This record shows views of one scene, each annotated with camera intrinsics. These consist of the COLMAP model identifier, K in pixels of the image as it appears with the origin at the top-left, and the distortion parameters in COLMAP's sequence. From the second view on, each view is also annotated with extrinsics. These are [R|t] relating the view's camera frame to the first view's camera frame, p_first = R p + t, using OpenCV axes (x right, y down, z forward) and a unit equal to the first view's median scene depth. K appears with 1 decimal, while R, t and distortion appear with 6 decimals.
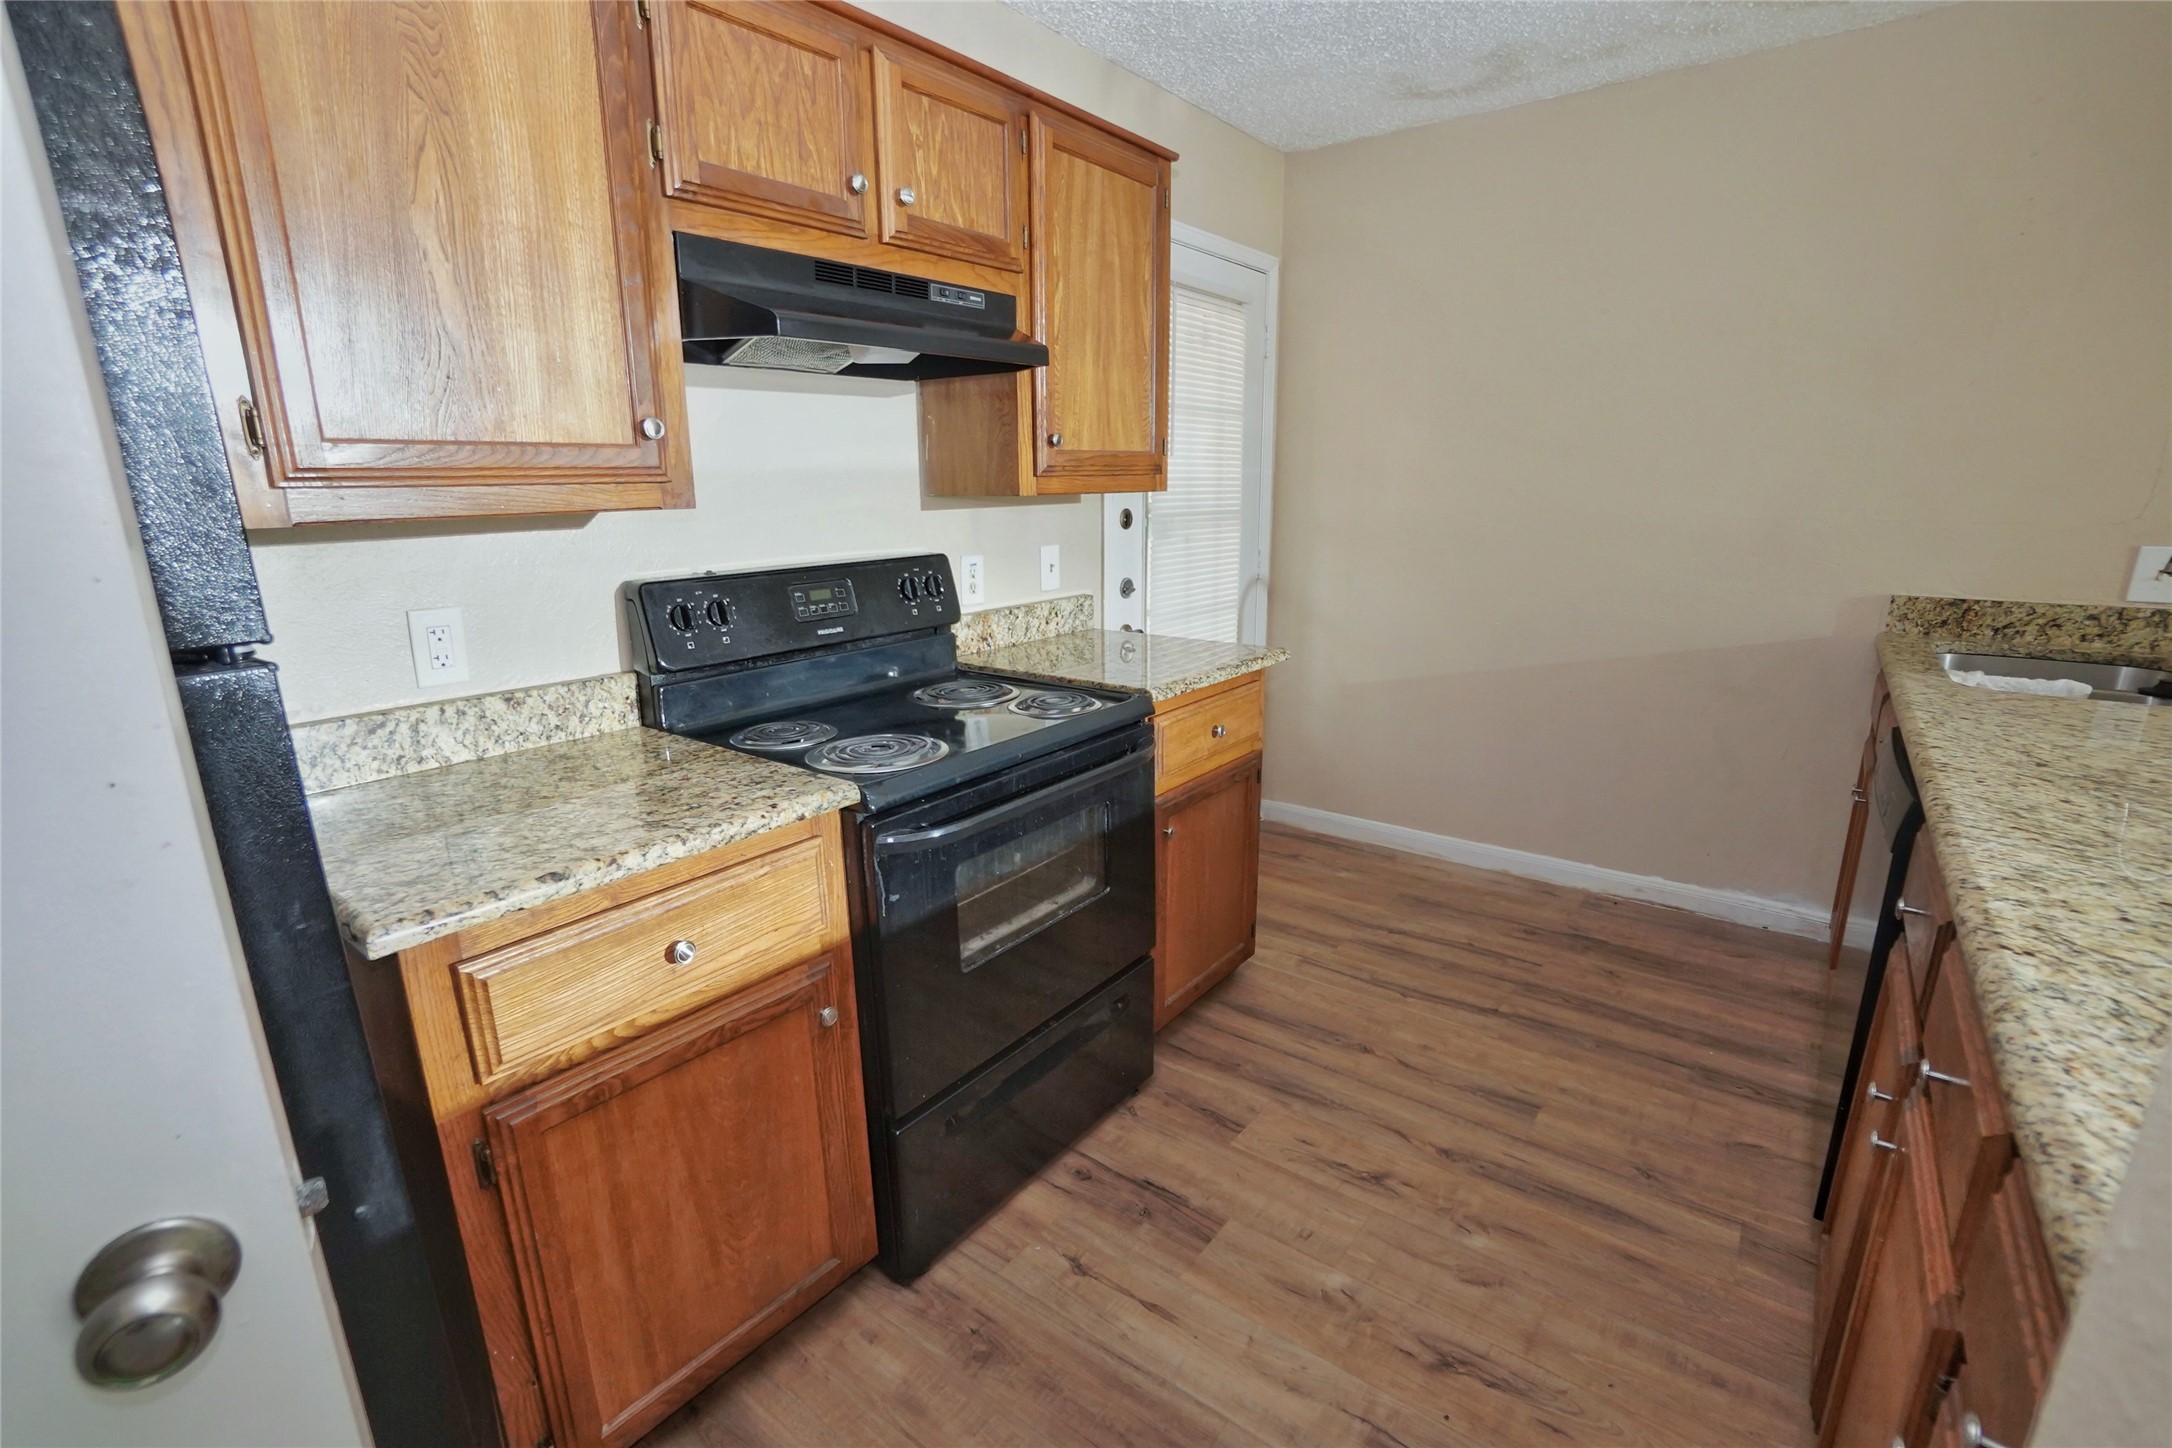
lens RADIAL K [[961.6, 0, 1082.0], [0, 961.6, 734.0], [0, 0, 1]] dist [-0.064215, 0.022890]
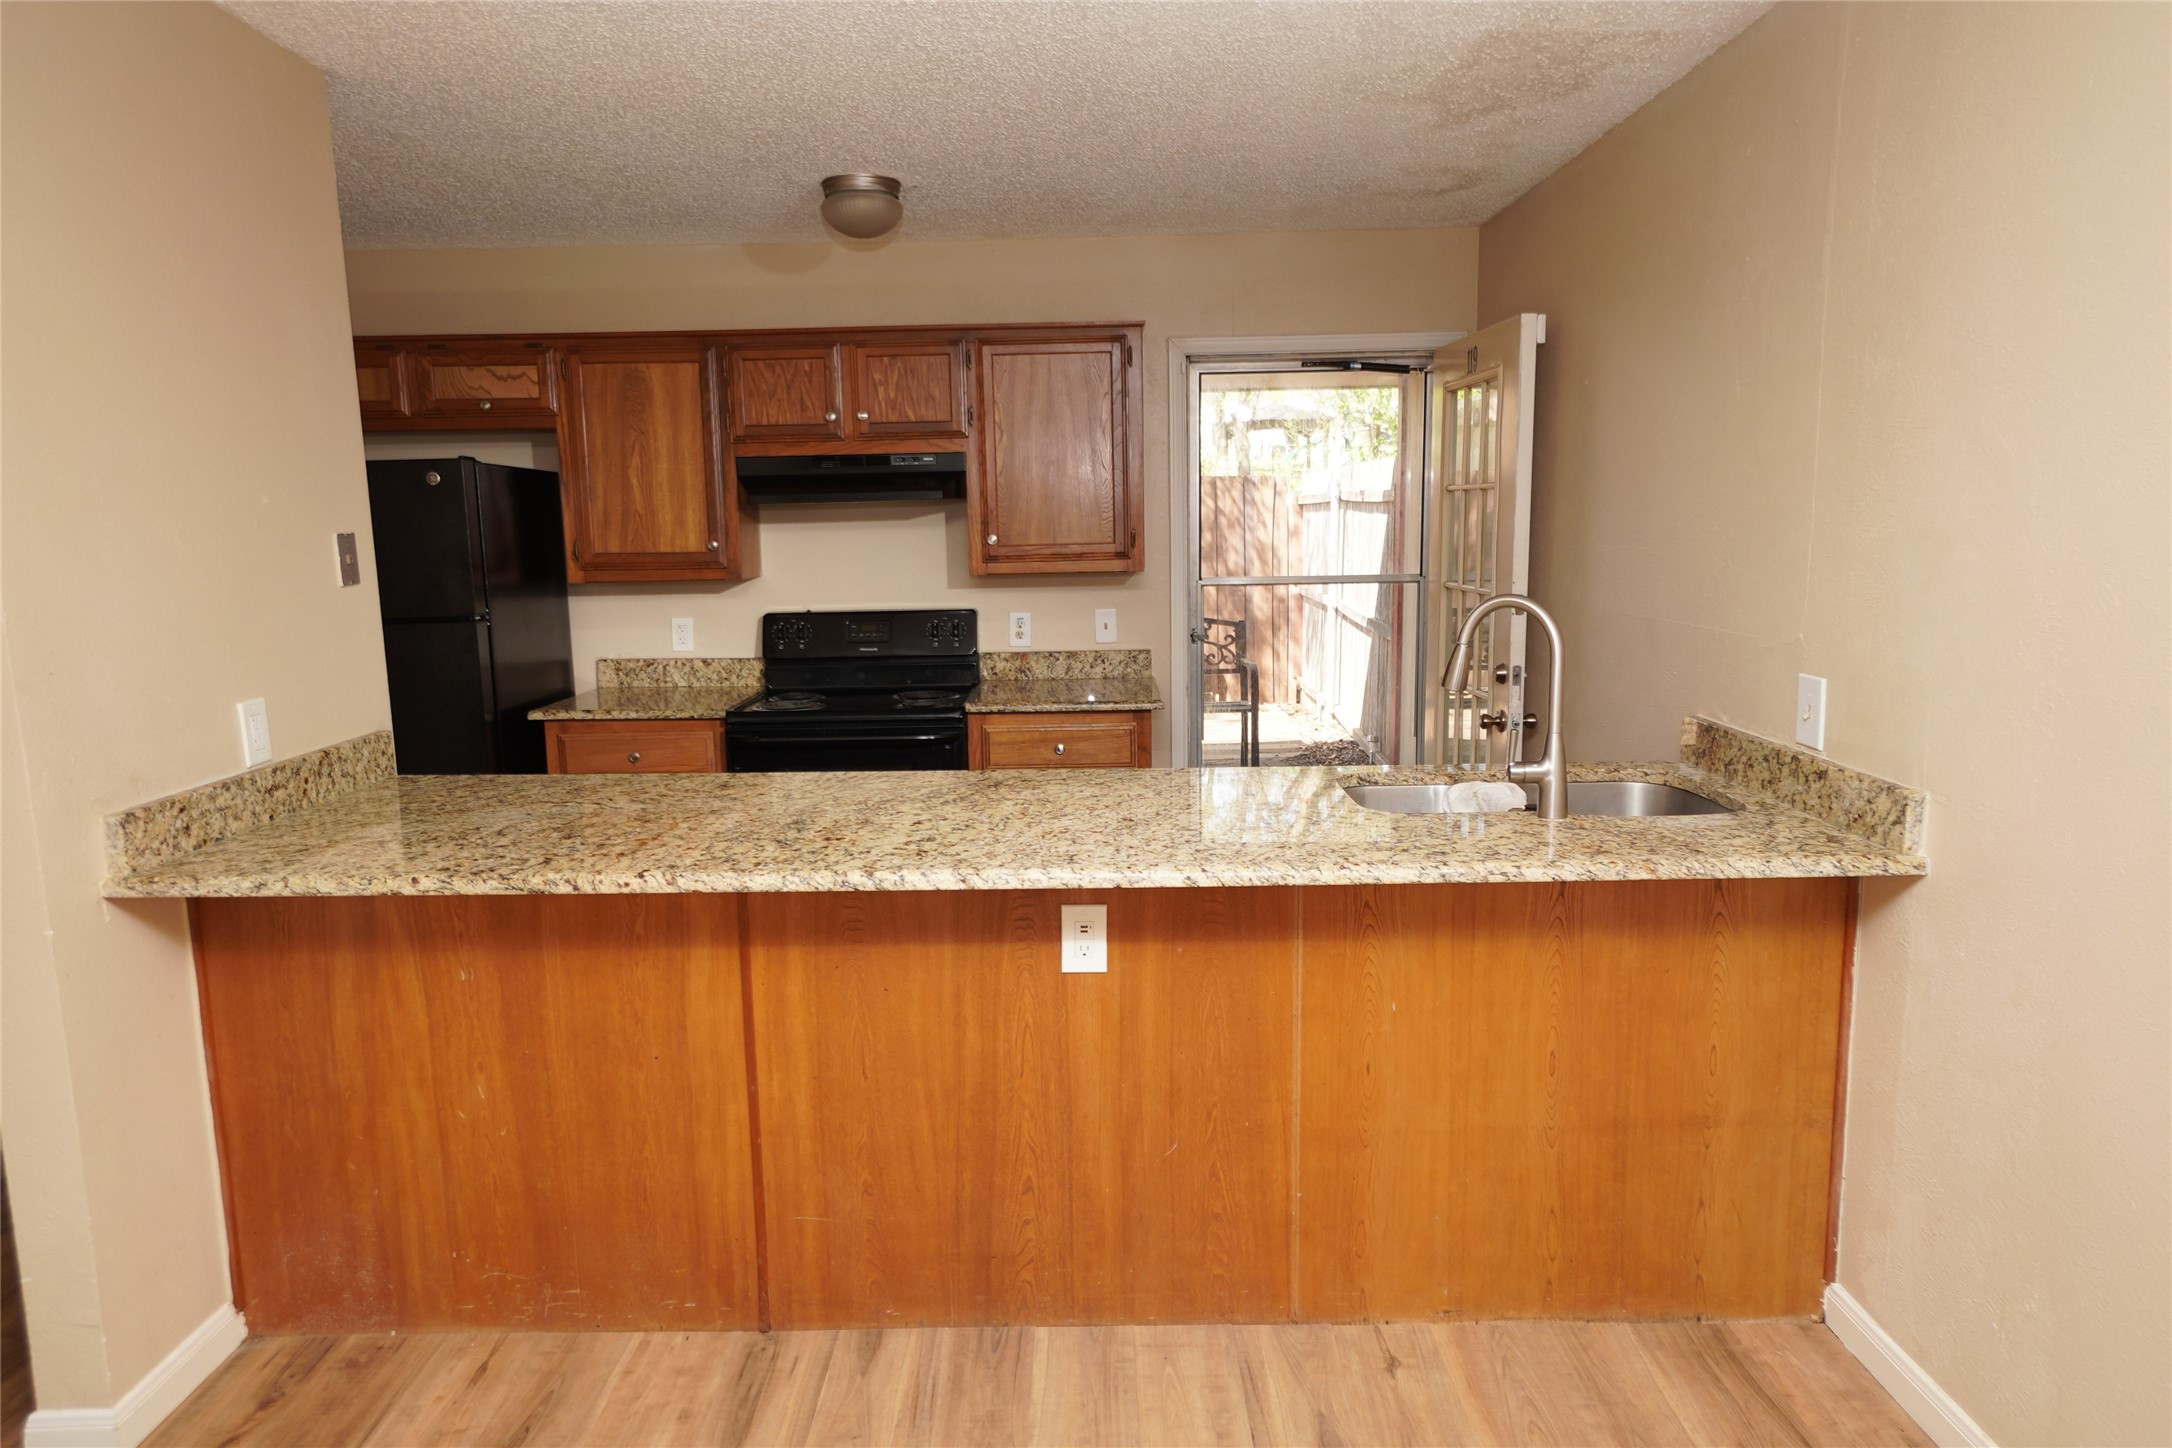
lens RADIAL K [[1395.5, 0, 1086.0], [0, 1395.5, 724.0], [0, 0, 1]] dist [-0.002476, 0.016254]
pose [[0.610985, 0.119614, -0.782554, 2.233054], [-0.190662, 0.981655, 0.001185, -0.061344], [0.768340, 0.148479, 0.622582, -0.270666]]
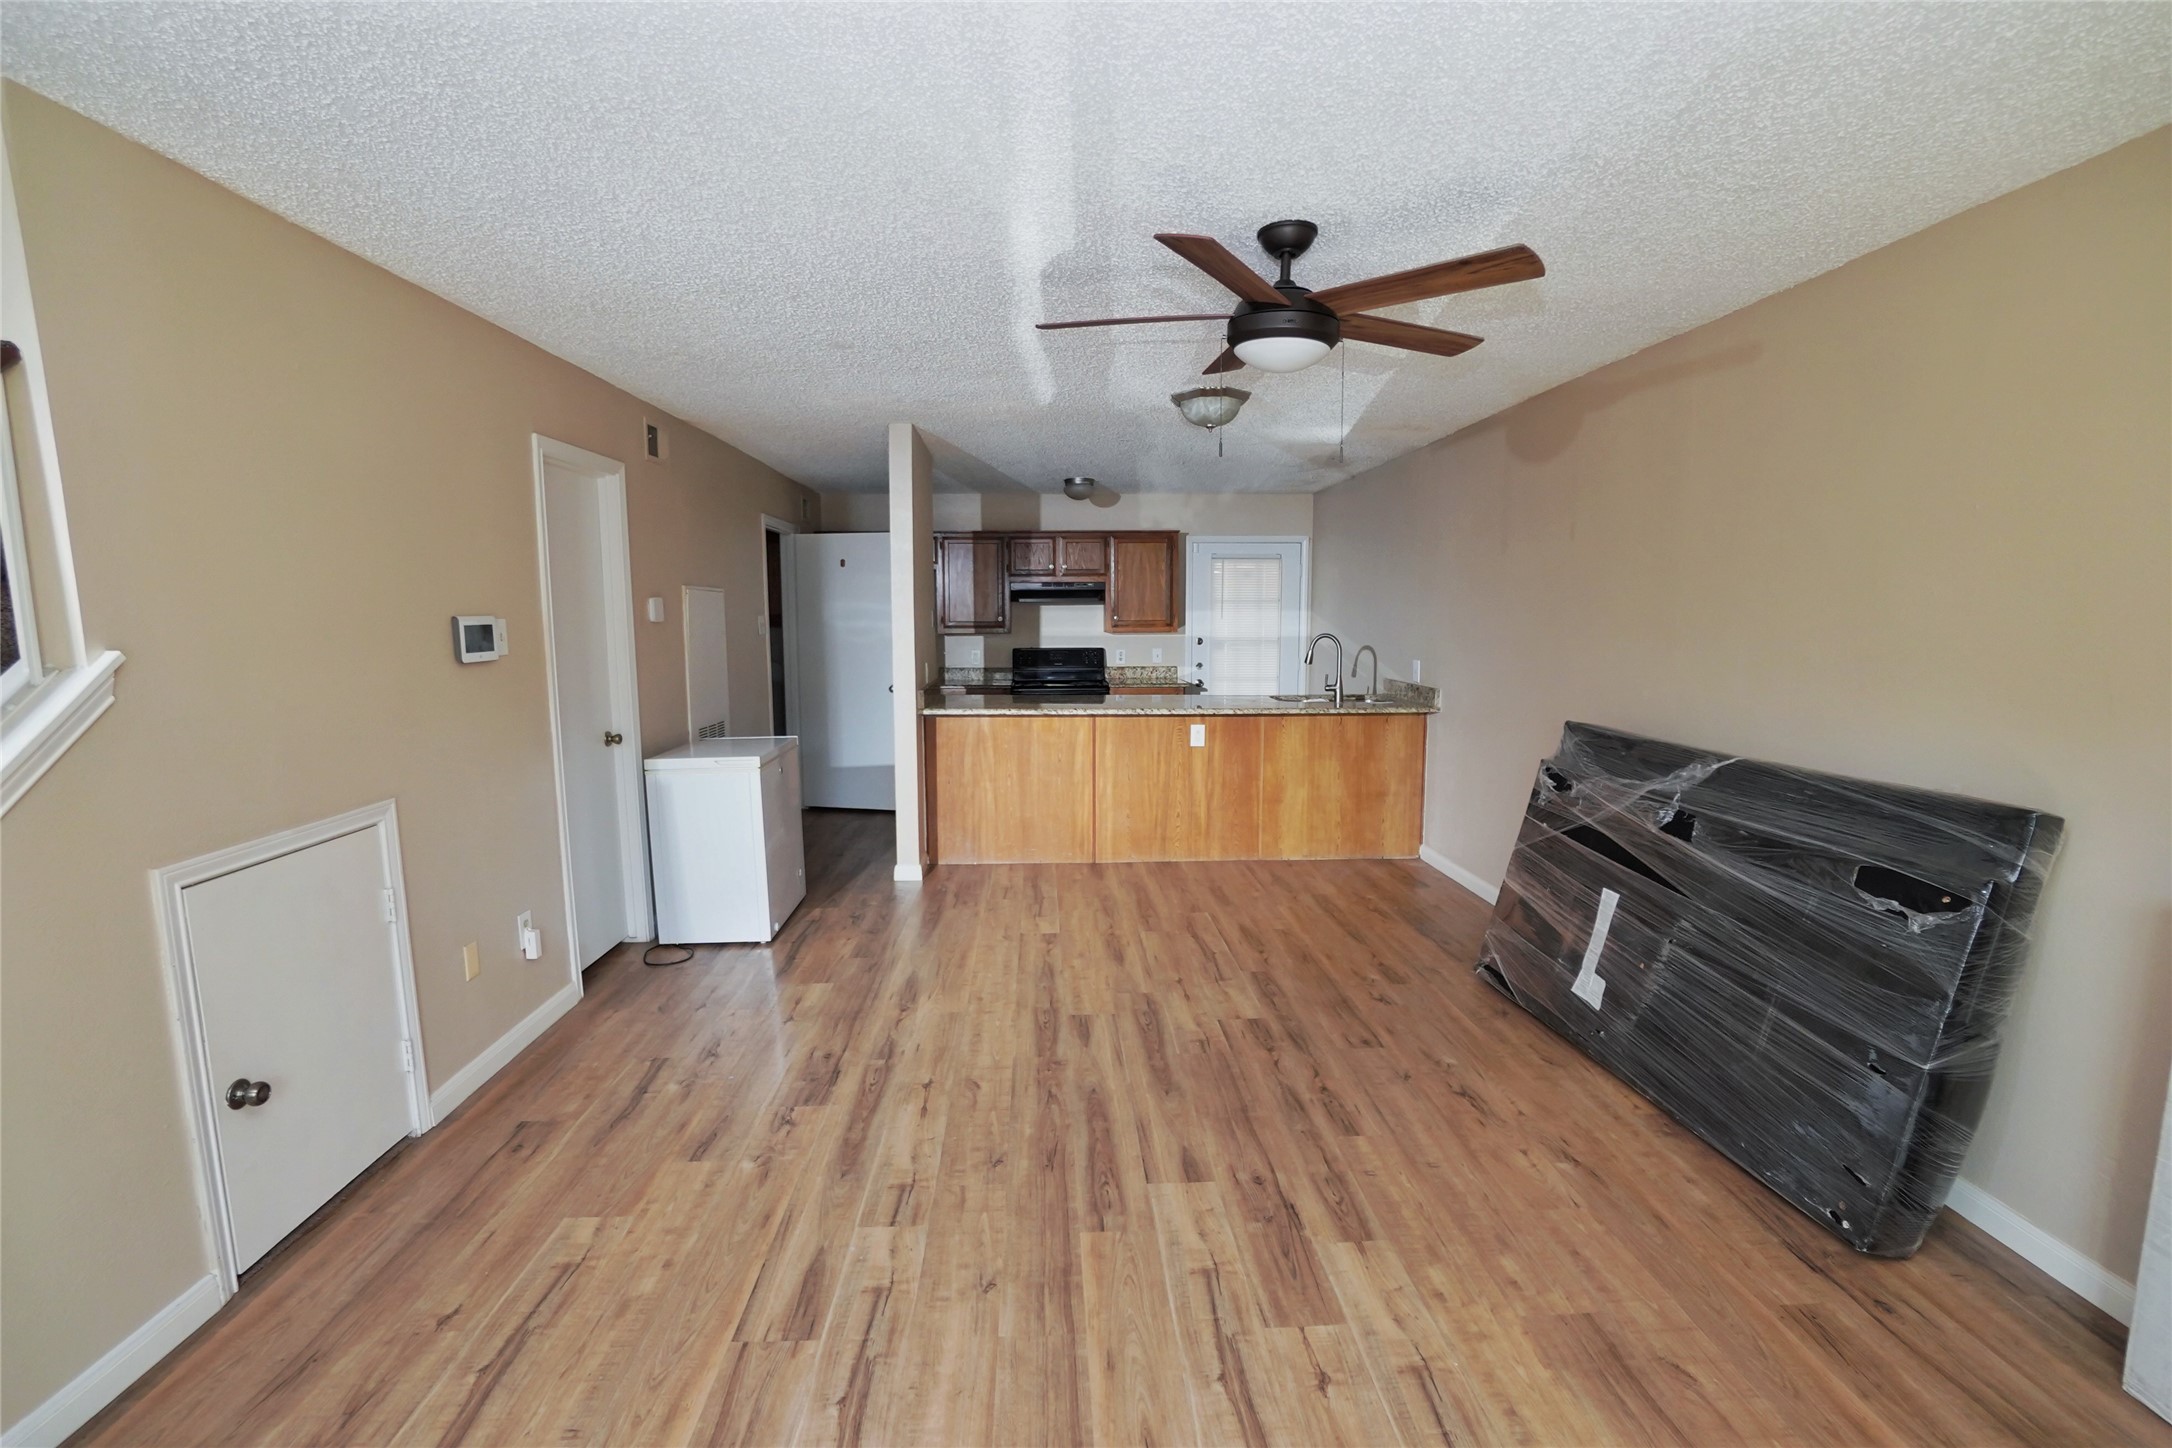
lens RADIAL K [[961.6, 0, 1082.0], [0, 961.6, 734.0], [0, 0, 1]] dist [-0.064215, 0.022890]
pose [[0.644847, 0.103482, -0.757274, 3.339916], [-0.195033, 0.980270, -0.032123, 0.336300], [0.739009, 0.168408, 0.652307, -1.755365]]
